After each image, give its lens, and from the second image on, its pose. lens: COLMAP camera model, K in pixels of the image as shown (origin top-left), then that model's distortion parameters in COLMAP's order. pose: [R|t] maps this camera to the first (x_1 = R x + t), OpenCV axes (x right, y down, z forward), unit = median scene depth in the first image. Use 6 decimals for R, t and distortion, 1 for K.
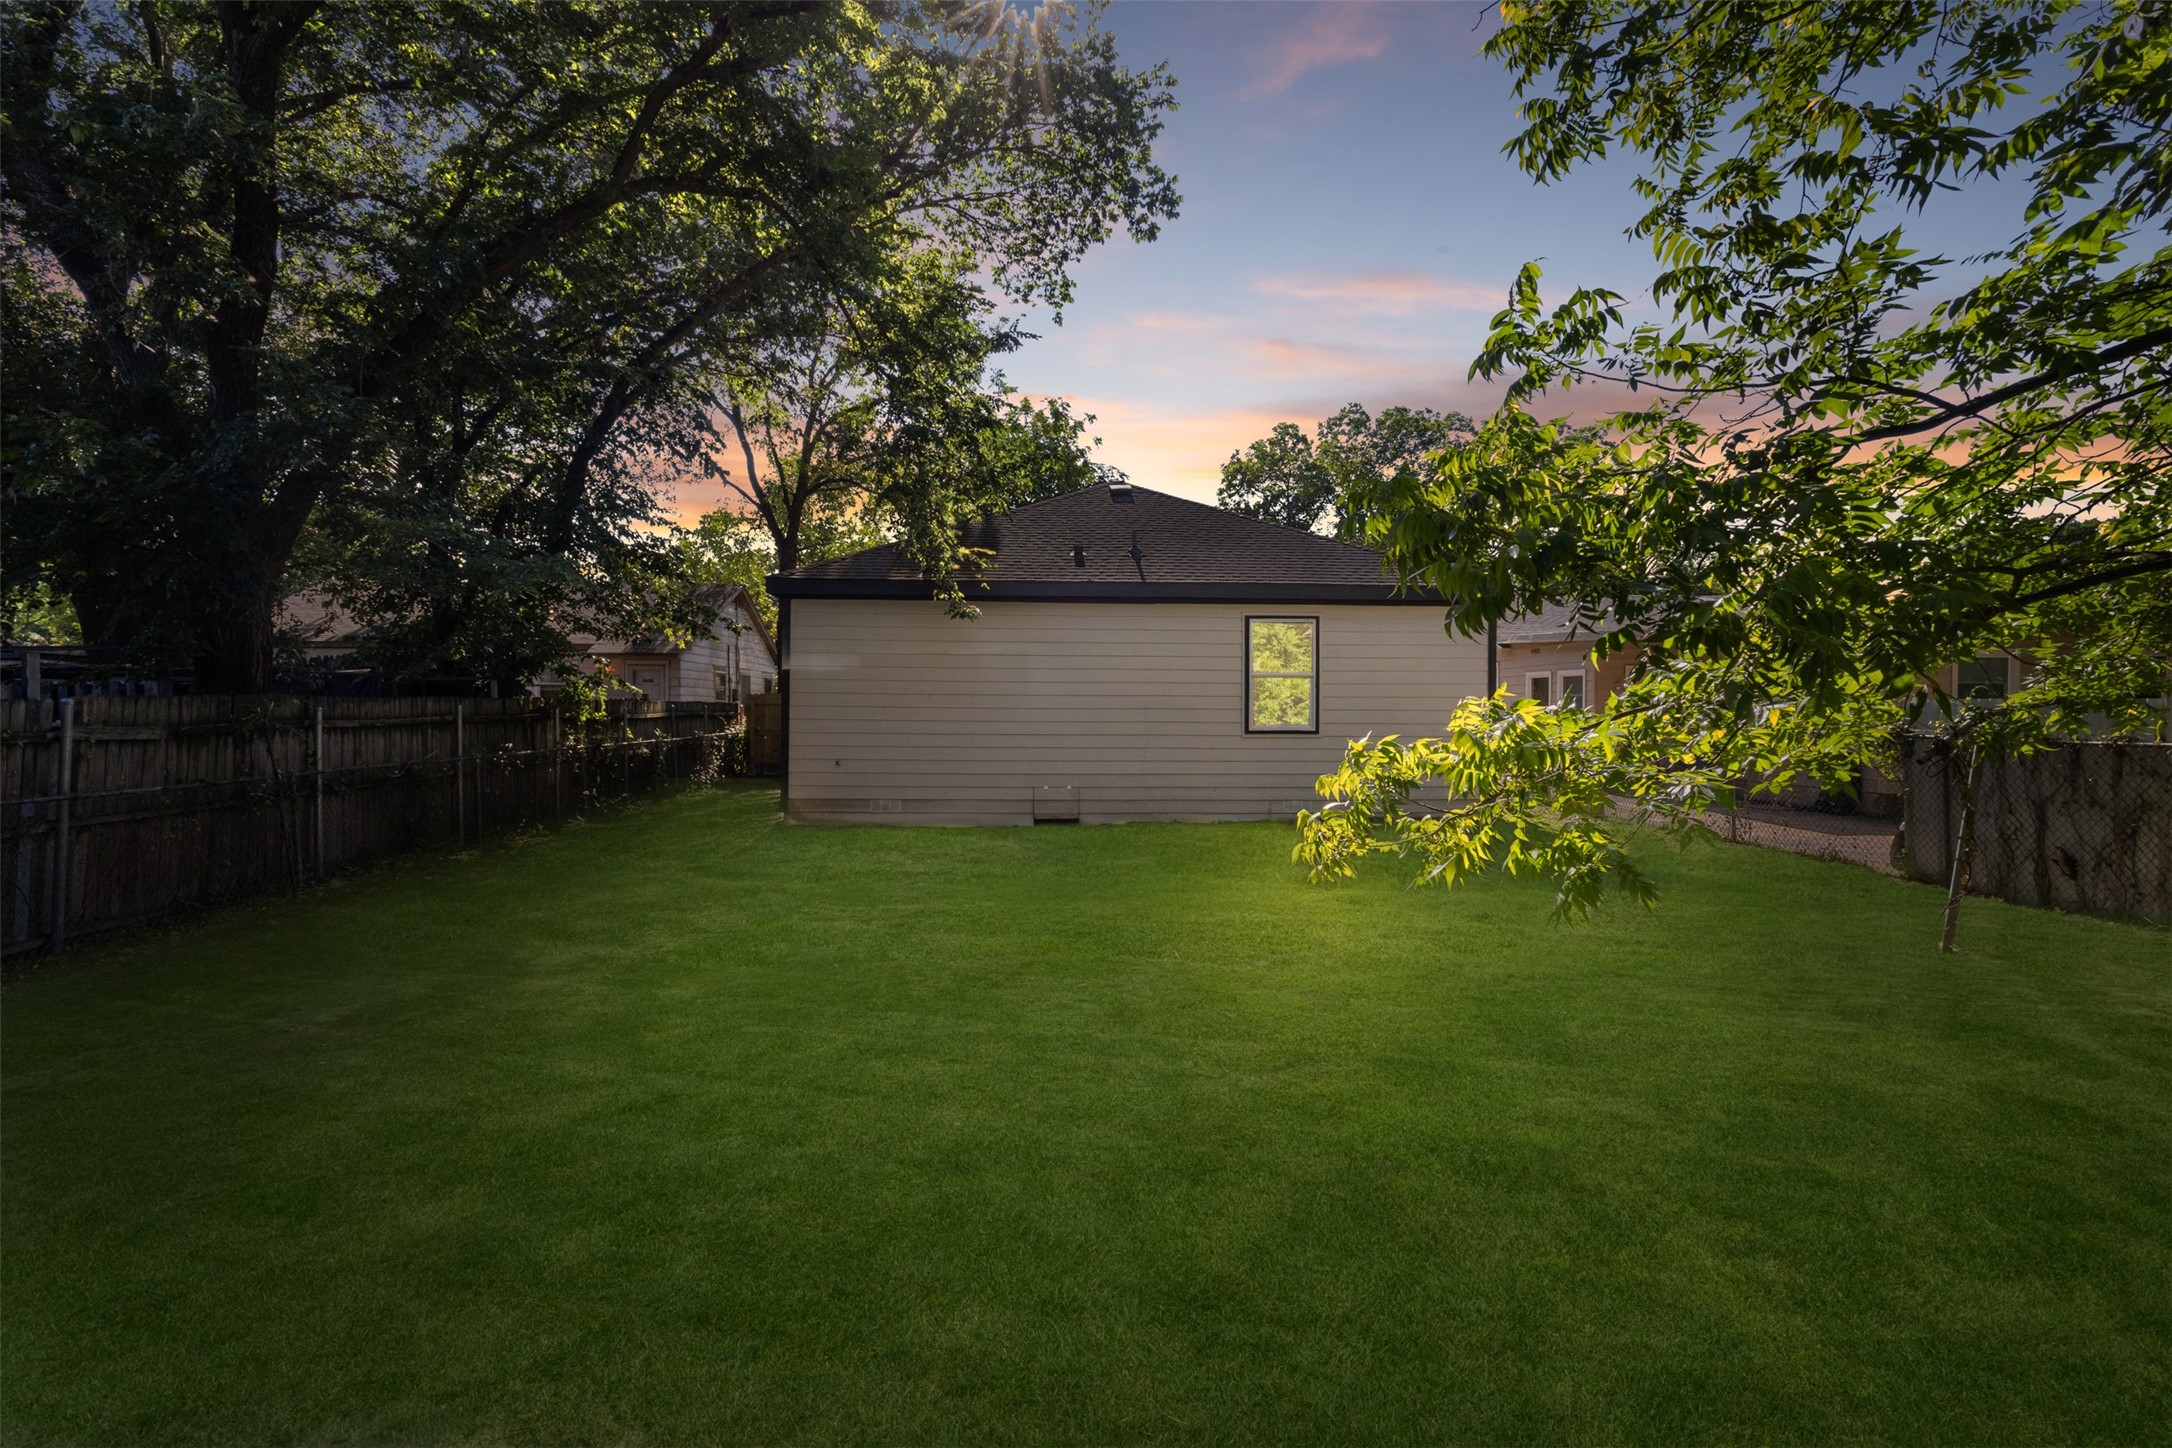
lens RADIAL K [[991.8, 0, 1086.0], [0, 991.8, 724.0], [0, 0, 1]] dist [0.001766, 0.000486]
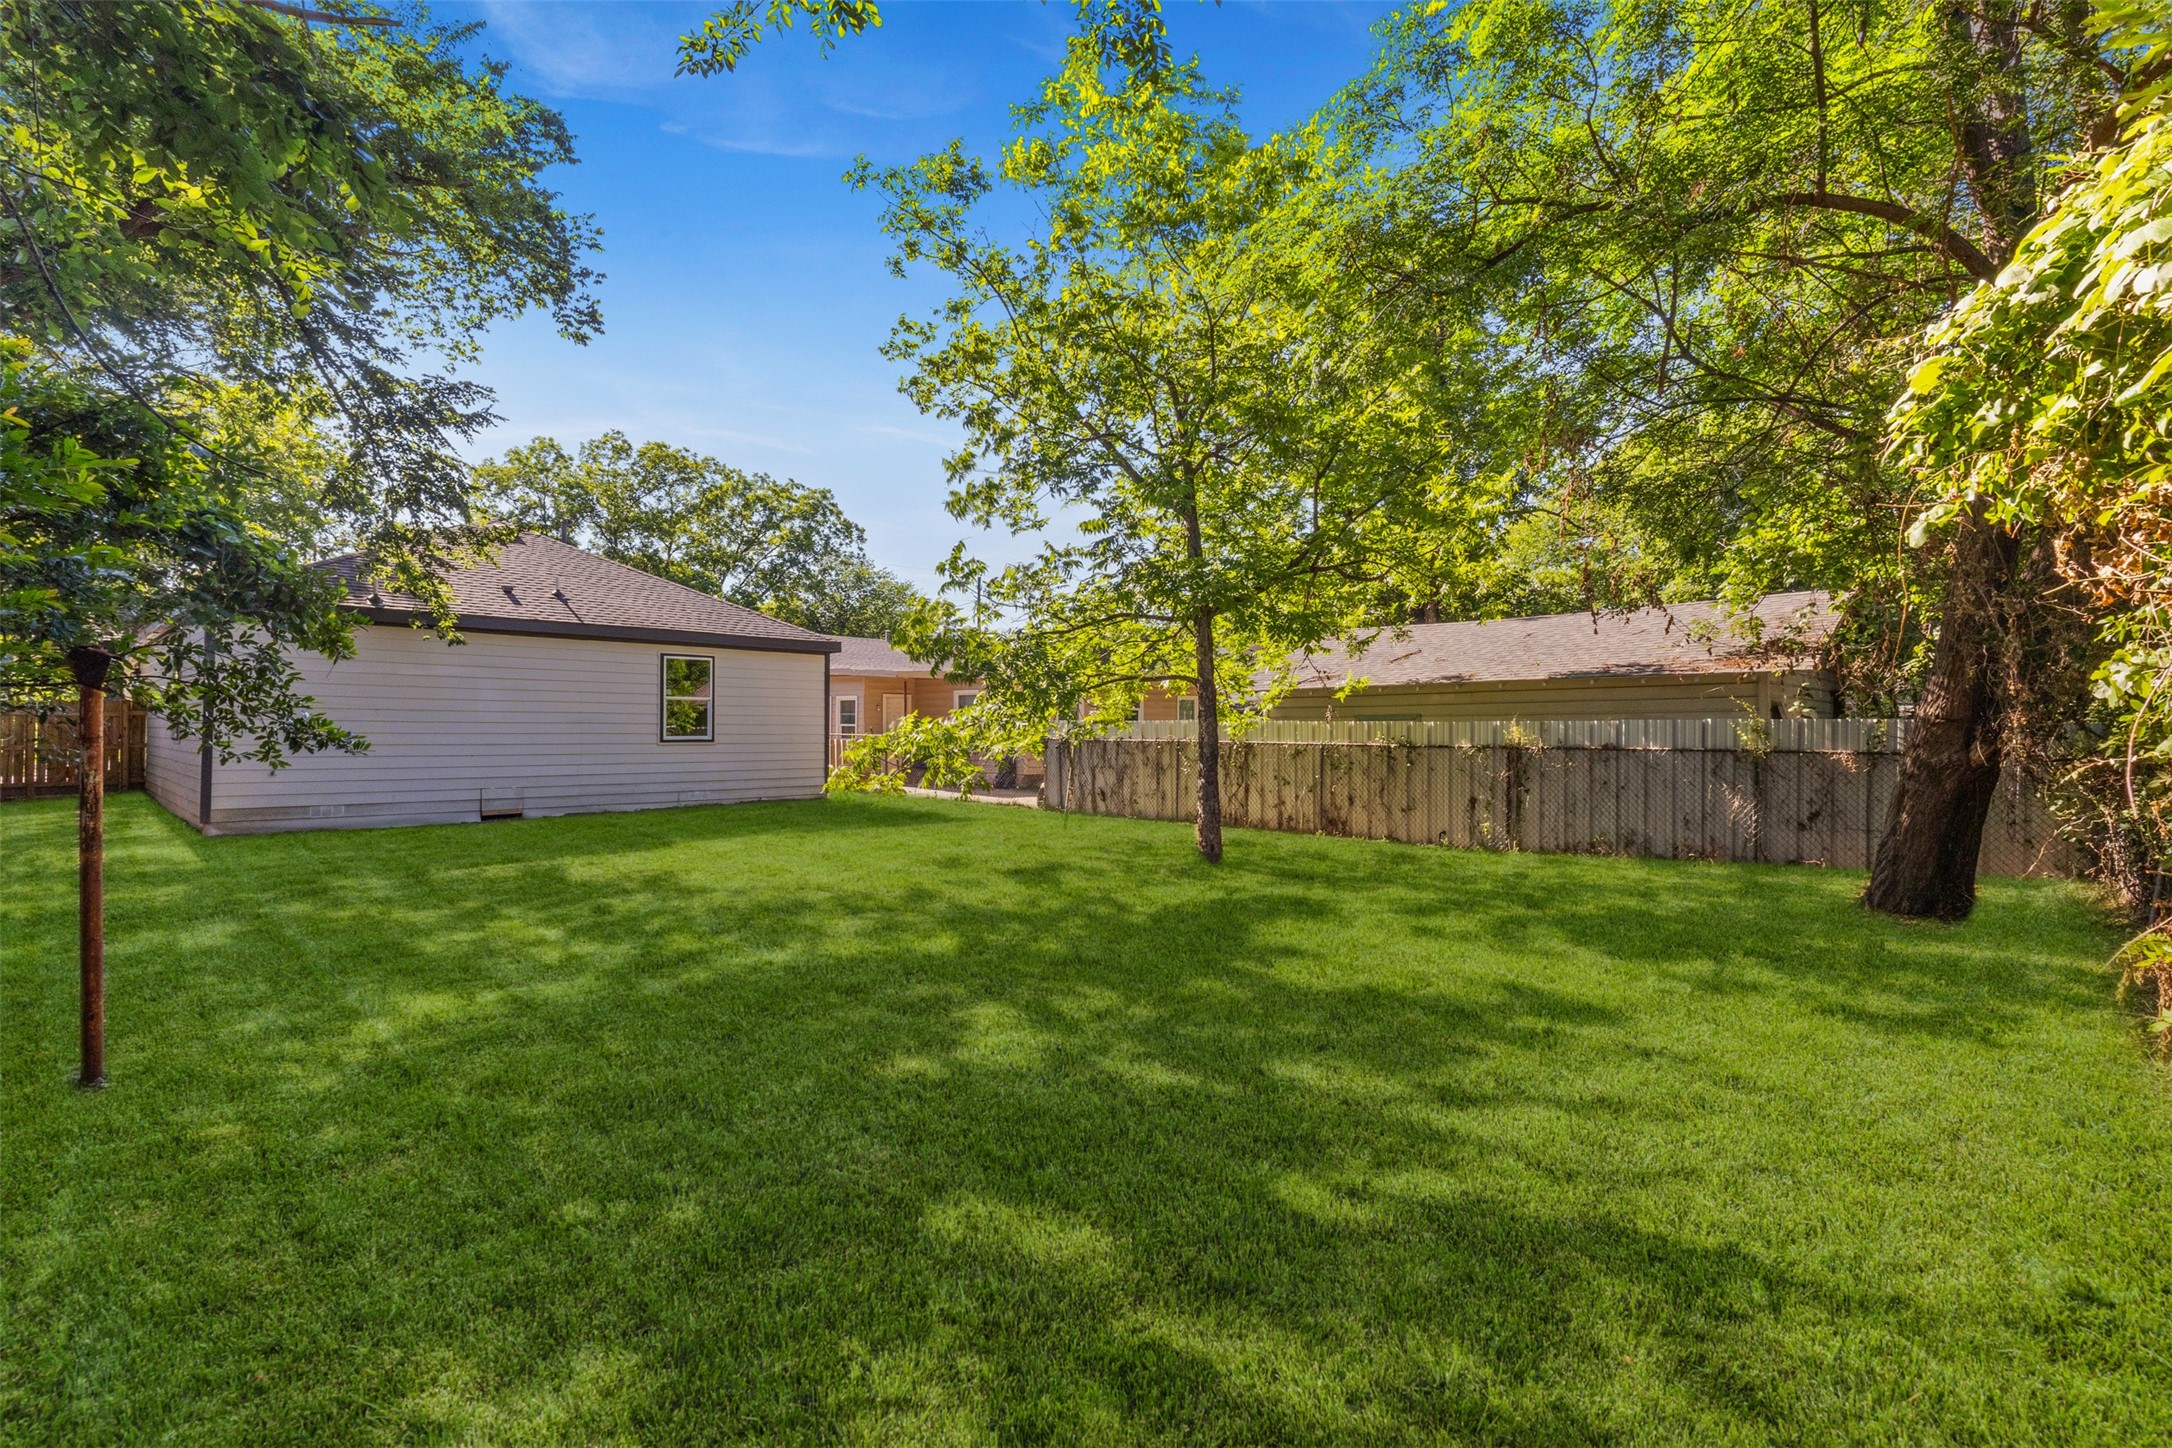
lens RADIAL K [[991.8, 0, 1086.0], [0, 991.8, 724.0], [0, 0, 1]] dist [0.001766, 0.000486]
pose [[0.725166, 0.003310, 0.688566, -0.337517], [0.007022, 0.999901, -0.012202, 0.005940], [-0.688538, 0.013684, 0.725071, -0.348917]]
